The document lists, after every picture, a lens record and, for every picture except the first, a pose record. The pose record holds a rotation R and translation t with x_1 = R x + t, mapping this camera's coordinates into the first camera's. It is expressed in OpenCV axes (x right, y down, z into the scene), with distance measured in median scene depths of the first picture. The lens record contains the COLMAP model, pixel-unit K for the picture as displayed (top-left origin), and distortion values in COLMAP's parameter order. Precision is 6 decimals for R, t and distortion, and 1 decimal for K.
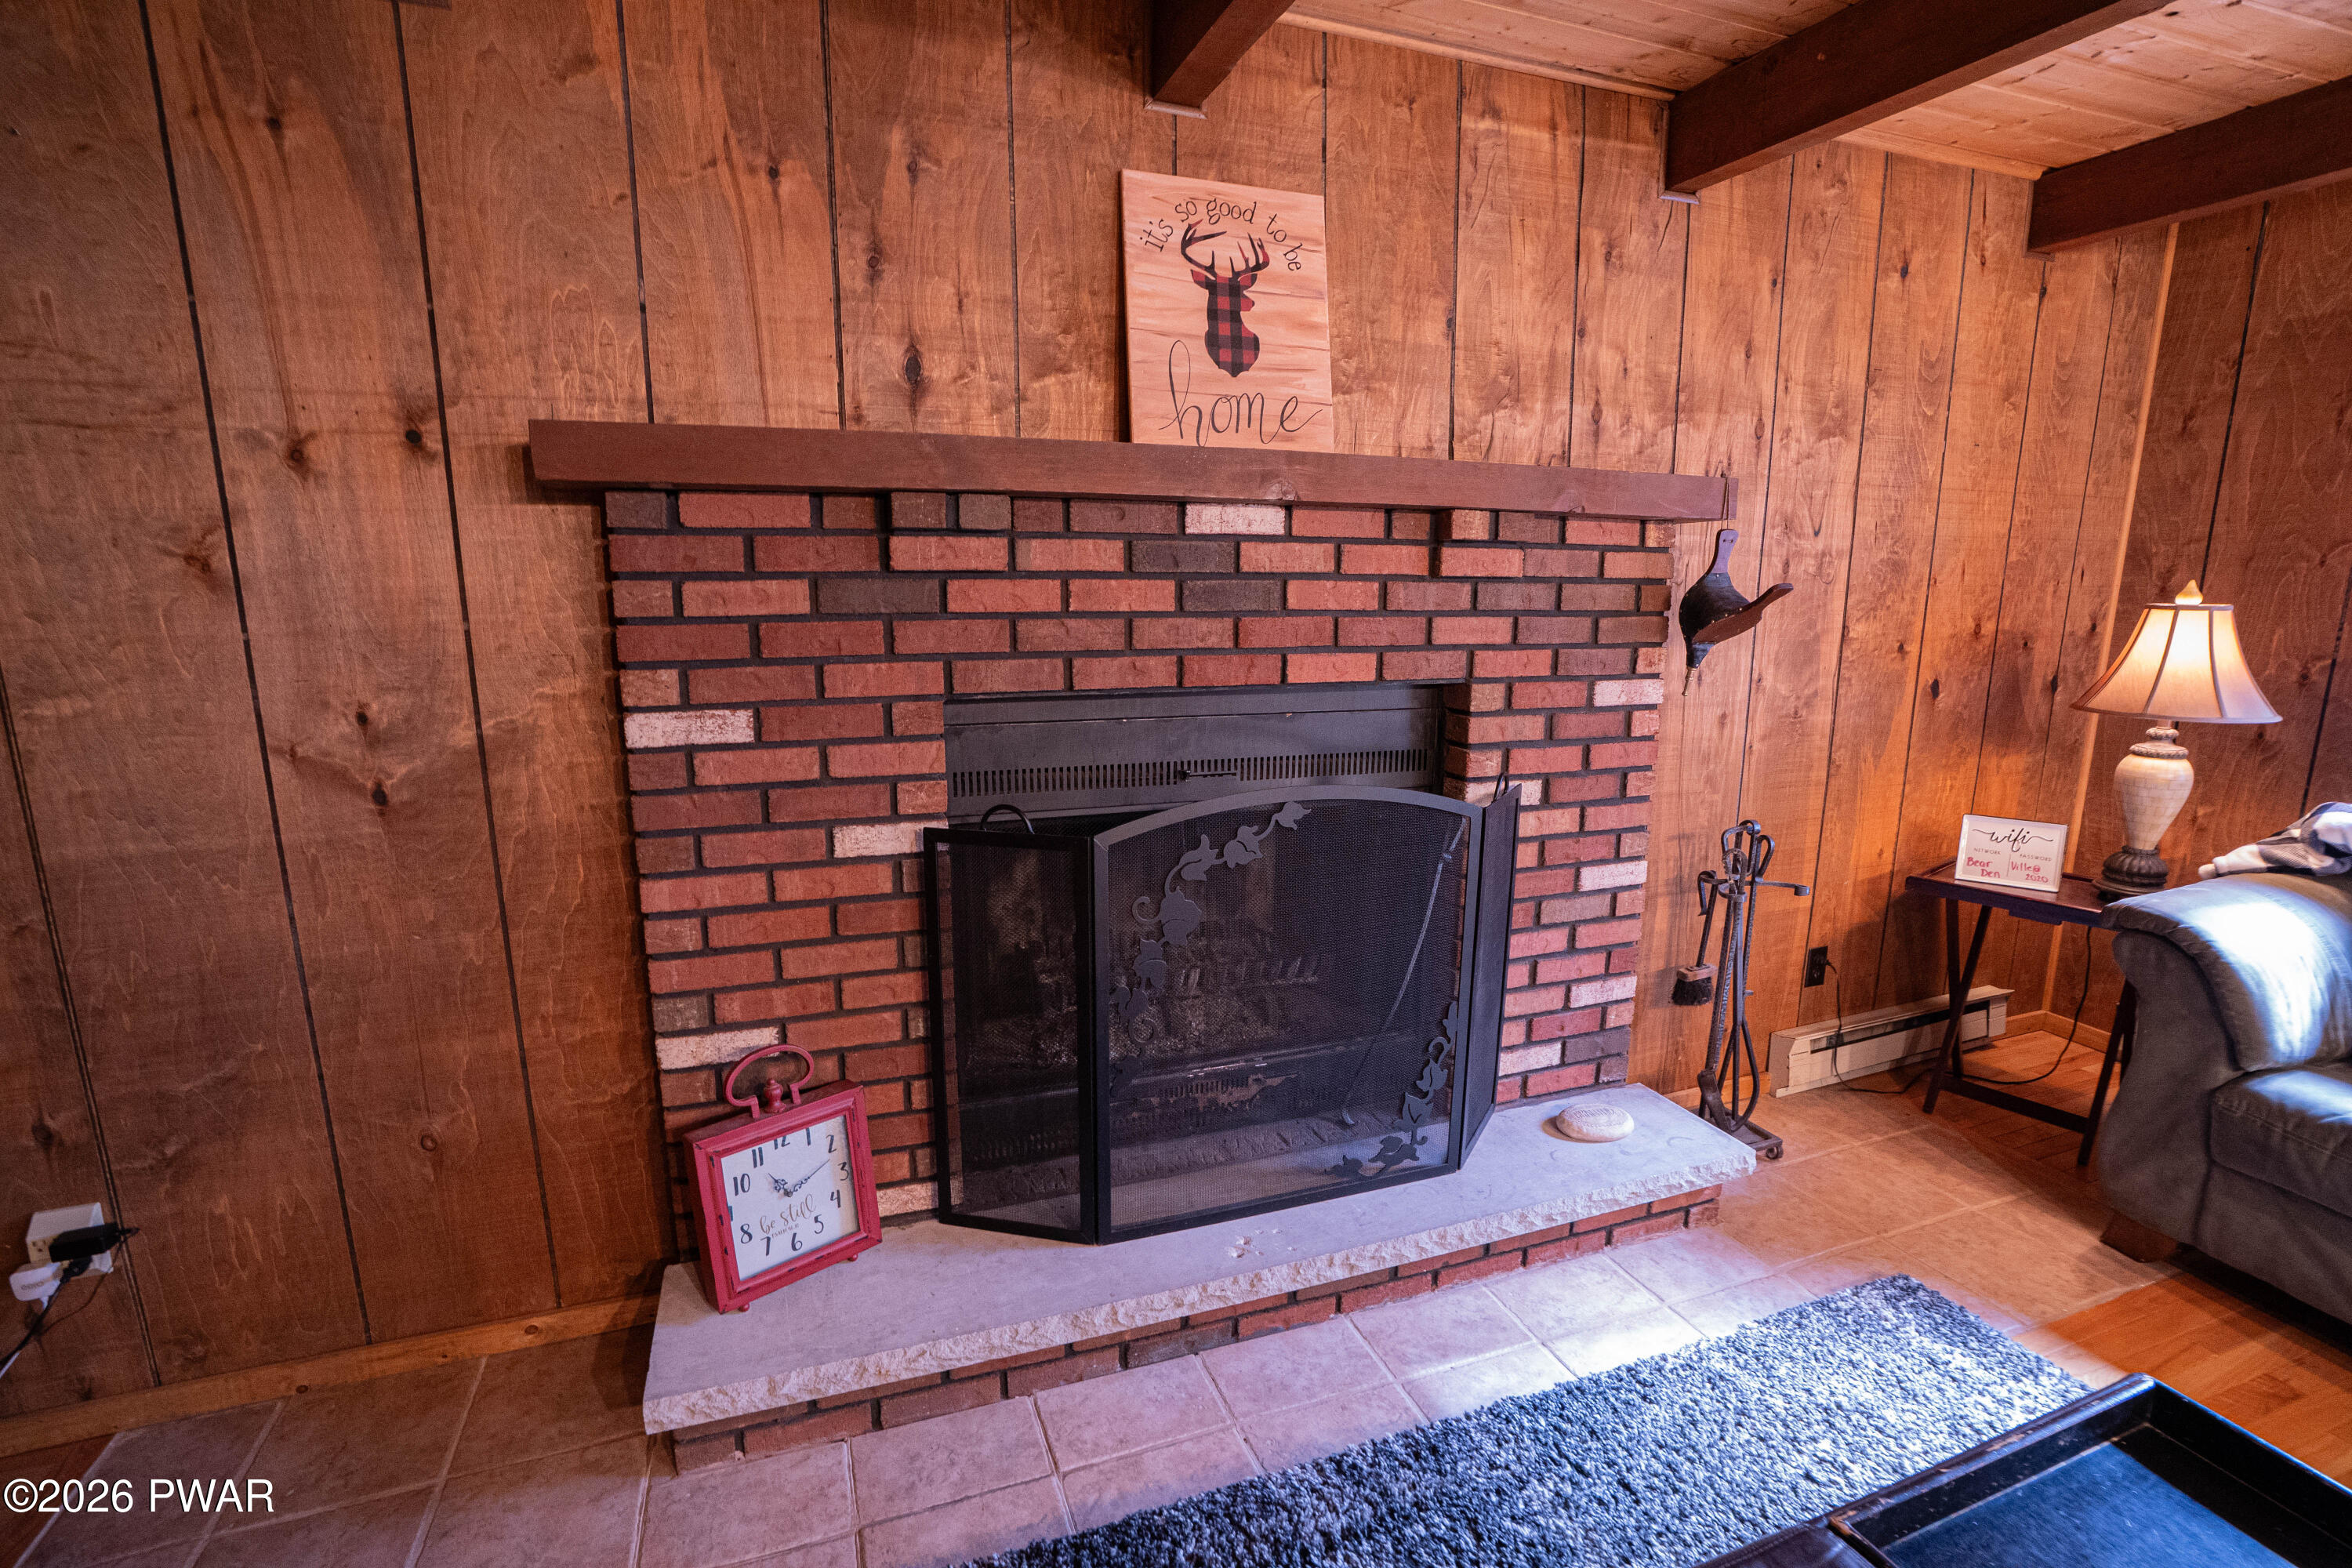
lens RADIAL K [[1089.3, 0, 1171.7], [0, 1089.3, 797.2], [0, 0, 1]] dist [-0.075054, 0.033442]
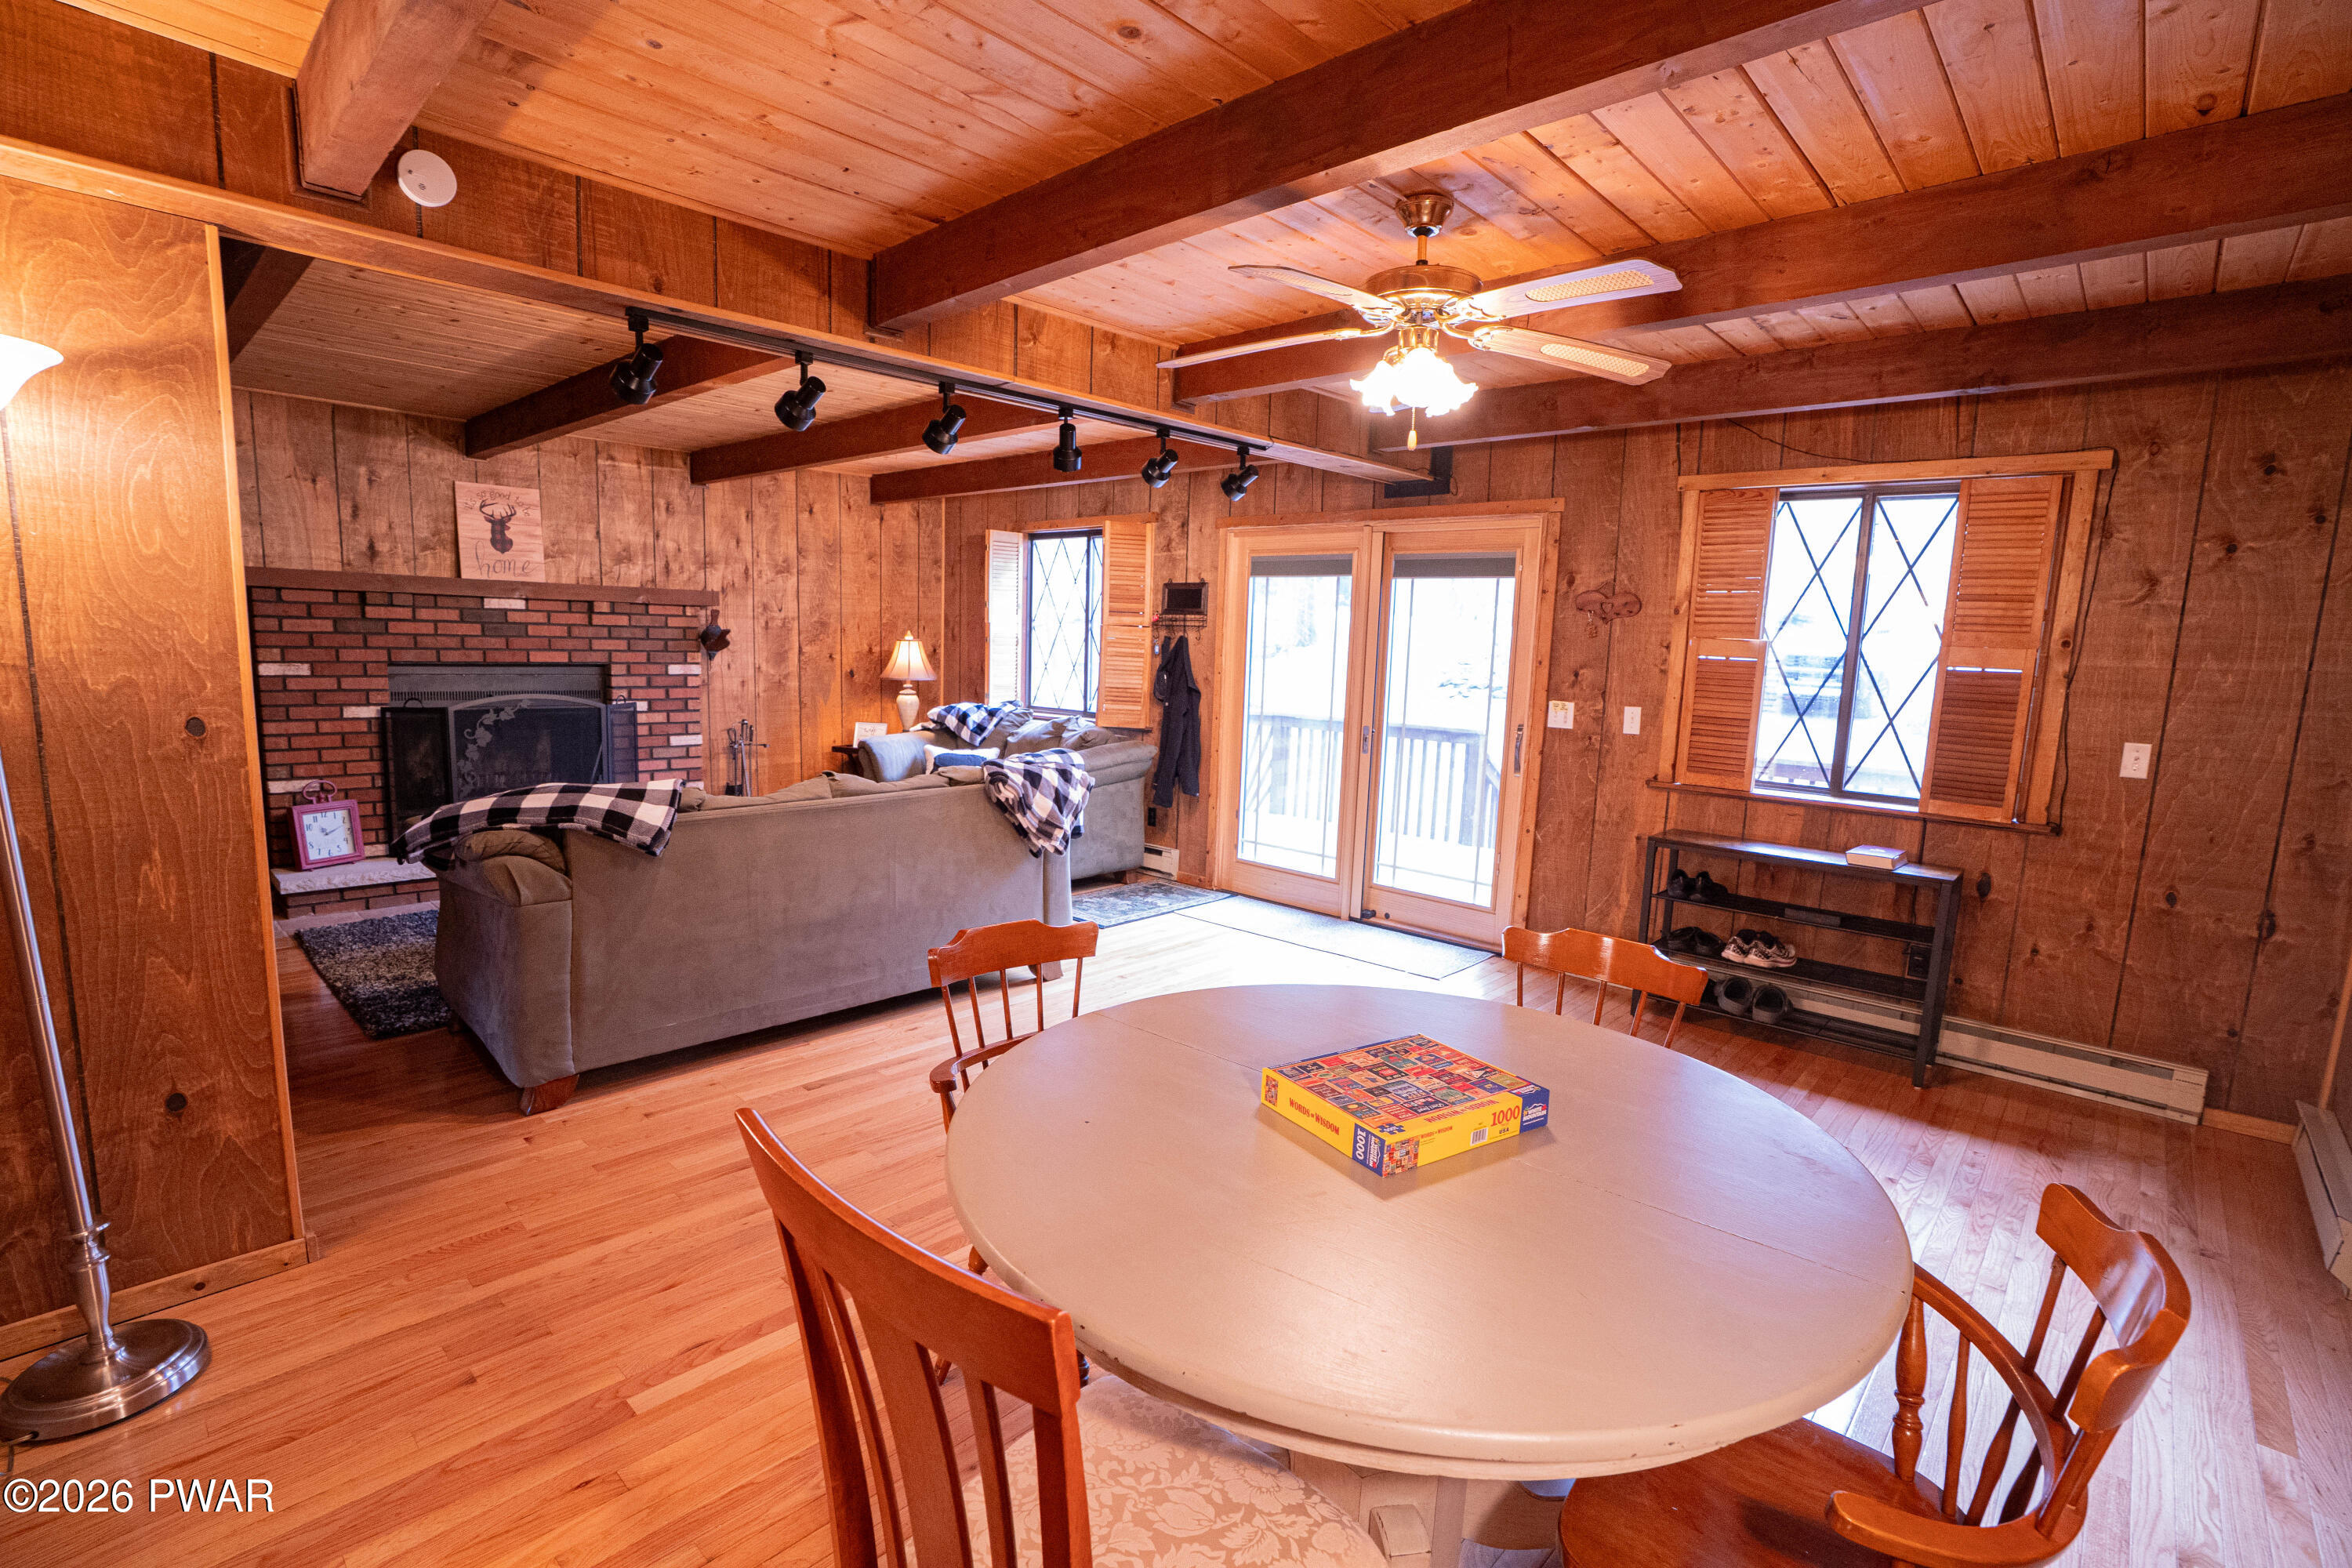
lens RADIAL K [[1089.3, 0, 1171.7], [0, 1089.3, 797.2], [0, 0, 1]] dist [-0.075054, 0.033442]
pose [[0.892467, -0.035798, 0.449690, 0.349224], [0.056021, 0.997925, -0.031740, 0.437473], [-0.447620, 0.053519, 0.892621, -2.238580]]
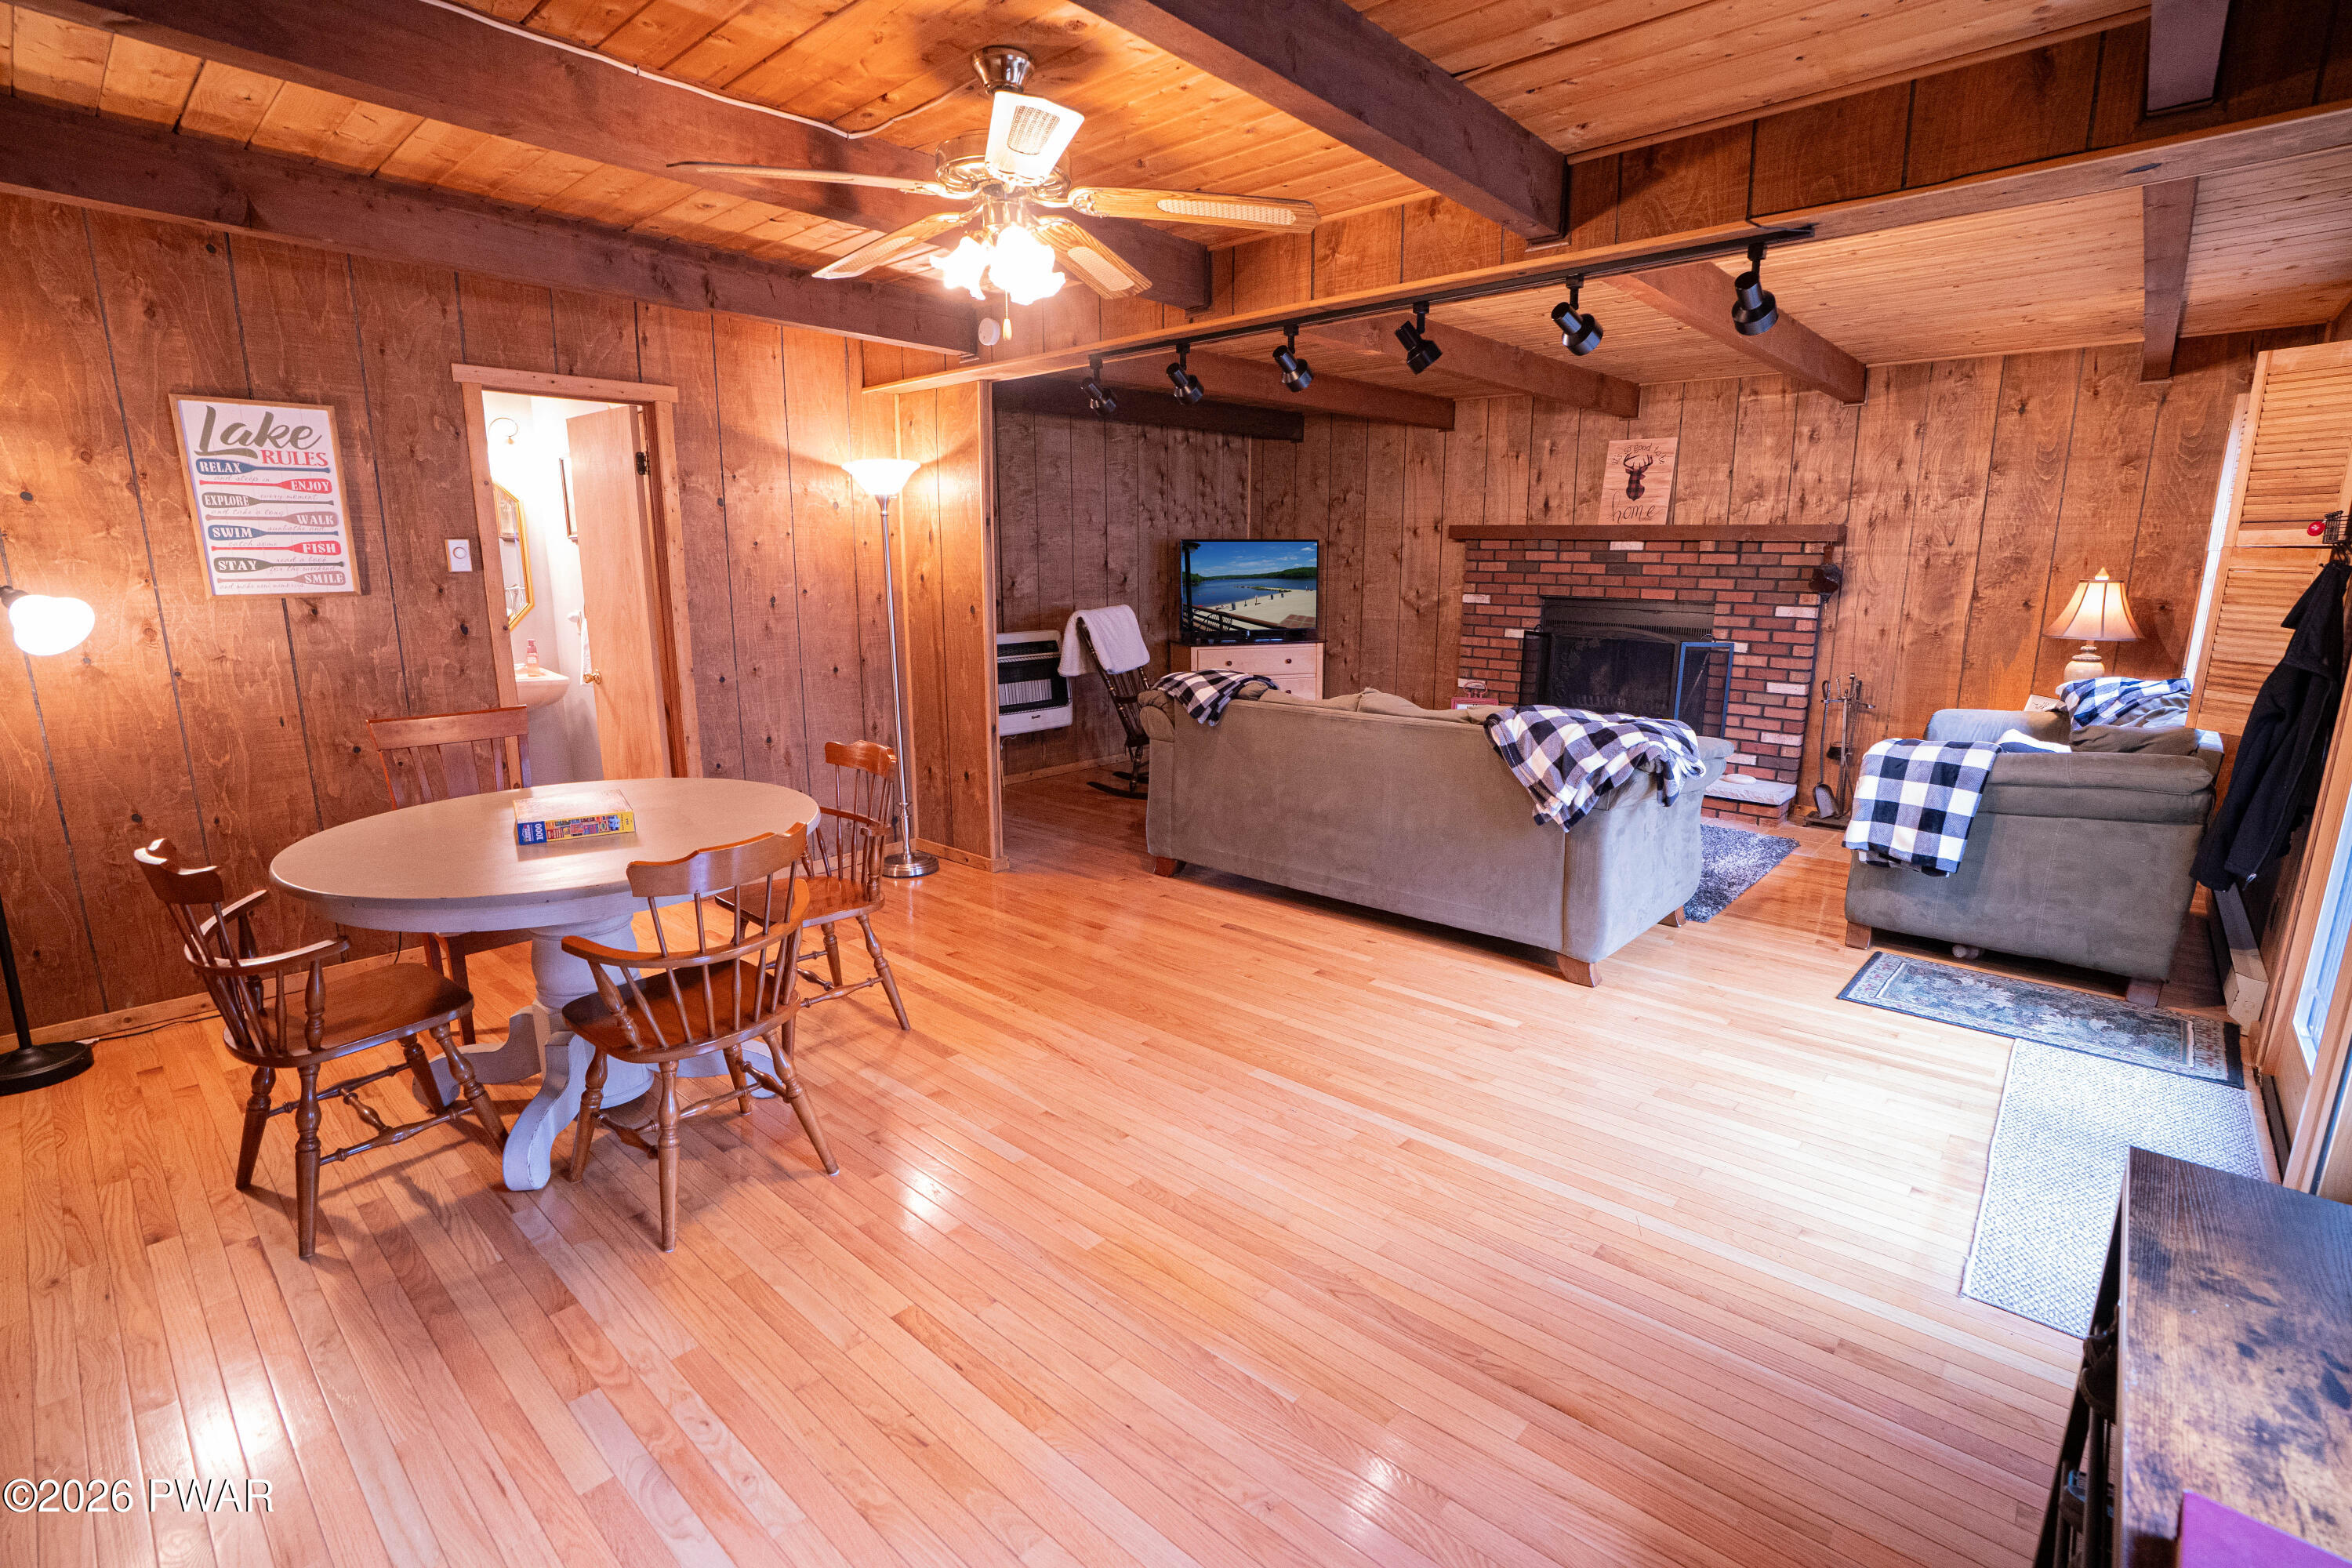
lens RADIAL K [[1089.3, 0, 1171.7], [0, 1089.3, 797.2], [0, 0, 1]] dist [-0.075054, 0.033442]
pose [[0.465758, 0.191504, -0.863942, 2.298050], [-0.174621, 0.976995, 0.122424, 0.316108], [0.867512, 0.093843, 0.488484, -1.637234]]
